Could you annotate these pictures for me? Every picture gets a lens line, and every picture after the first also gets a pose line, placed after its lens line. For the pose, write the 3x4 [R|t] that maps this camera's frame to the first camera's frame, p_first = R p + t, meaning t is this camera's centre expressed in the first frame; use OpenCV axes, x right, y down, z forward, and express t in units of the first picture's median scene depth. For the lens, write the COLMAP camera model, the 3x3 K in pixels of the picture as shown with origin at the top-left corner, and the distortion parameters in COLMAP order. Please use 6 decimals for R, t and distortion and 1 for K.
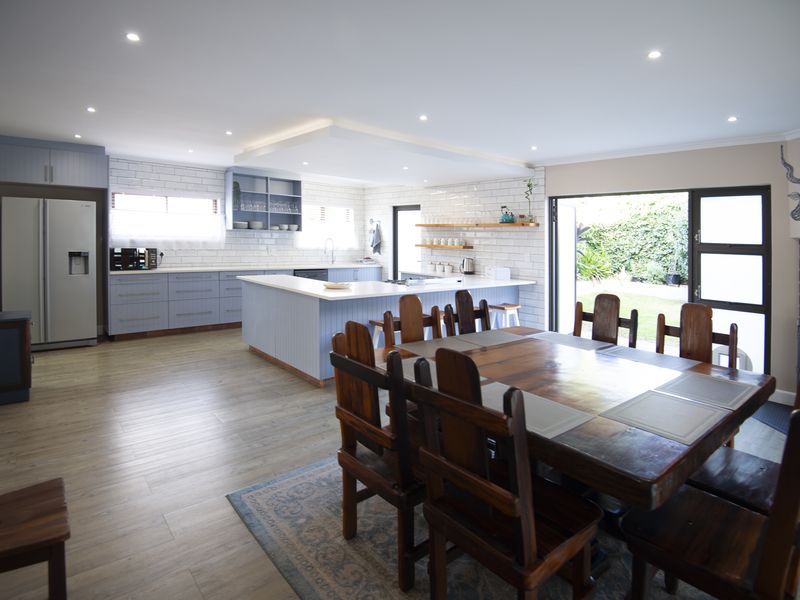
lens RADIAL K [[437.1, 0, 400.1], [0, 437.1, 260.7], [0, 0, 1]] dist [-0.000842, -0.039334]
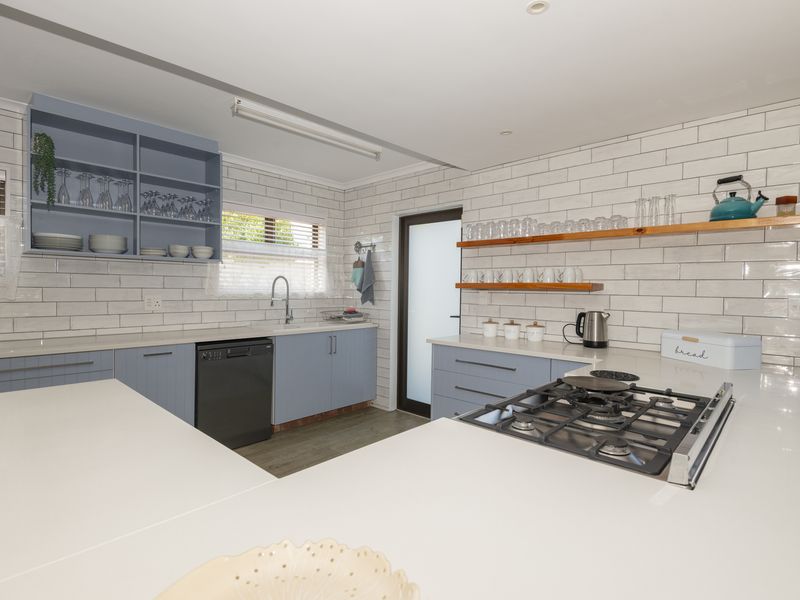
lens RADIAL K [[408.5, 0, 401.6], [0, 408.5, 261.6], [0, 0, 1]] dist [-0.000256, -0.000283]
pose [[0.993480, -0.008953, 0.113655, -0.087339], [0.021978, 0.993252, -0.113873, -0.011797], [-0.111868, 0.115628, 0.986973, 0.590424]]
